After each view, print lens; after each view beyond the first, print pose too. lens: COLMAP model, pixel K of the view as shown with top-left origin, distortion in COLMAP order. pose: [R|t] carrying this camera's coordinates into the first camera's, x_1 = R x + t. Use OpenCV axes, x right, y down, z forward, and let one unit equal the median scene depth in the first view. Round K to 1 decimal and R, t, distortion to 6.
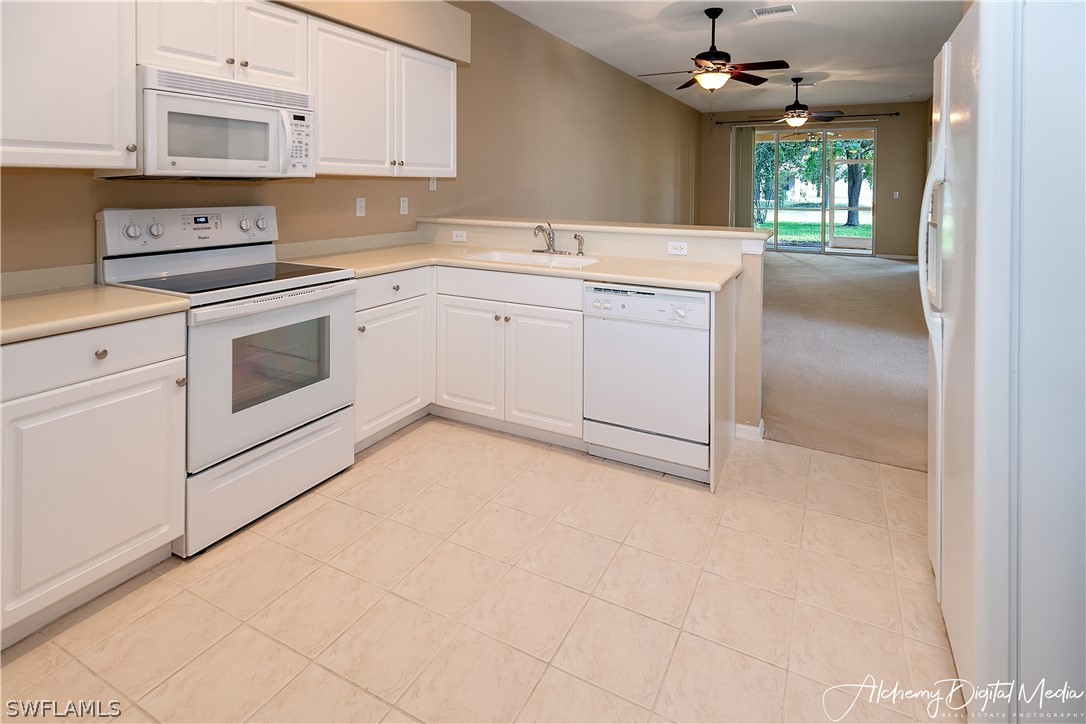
lens RADIAL K [[518.0, 0, 567.4], [0, 518.0, 339.9], [0, 0, 1]] dist [-0.001802, -0.000359]
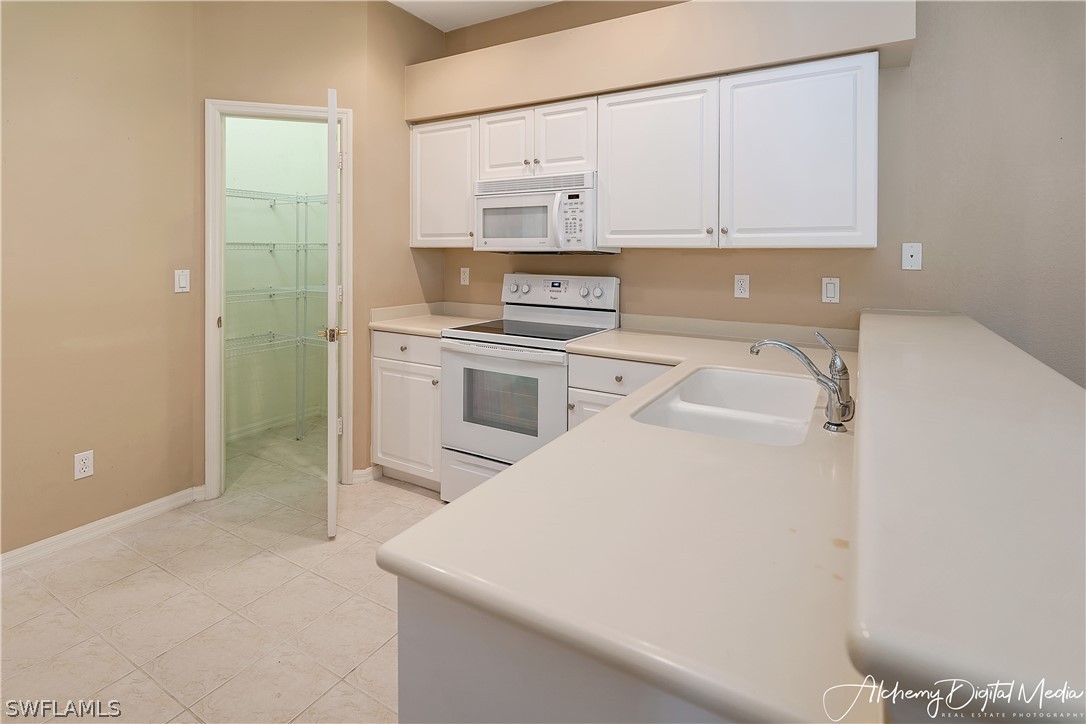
lens RADIAL K [[518.0, 0, 567.4], [0, 518.0, 339.9], [0, 0, 1]] dist [-0.001802, -0.000359]
pose [[-0.050914, 0.150876, -0.987241, 0.576908], [-0.294623, 0.942260, 0.159197, -0.316329], [0.954256, 0.298969, -0.003523, 1.076356]]
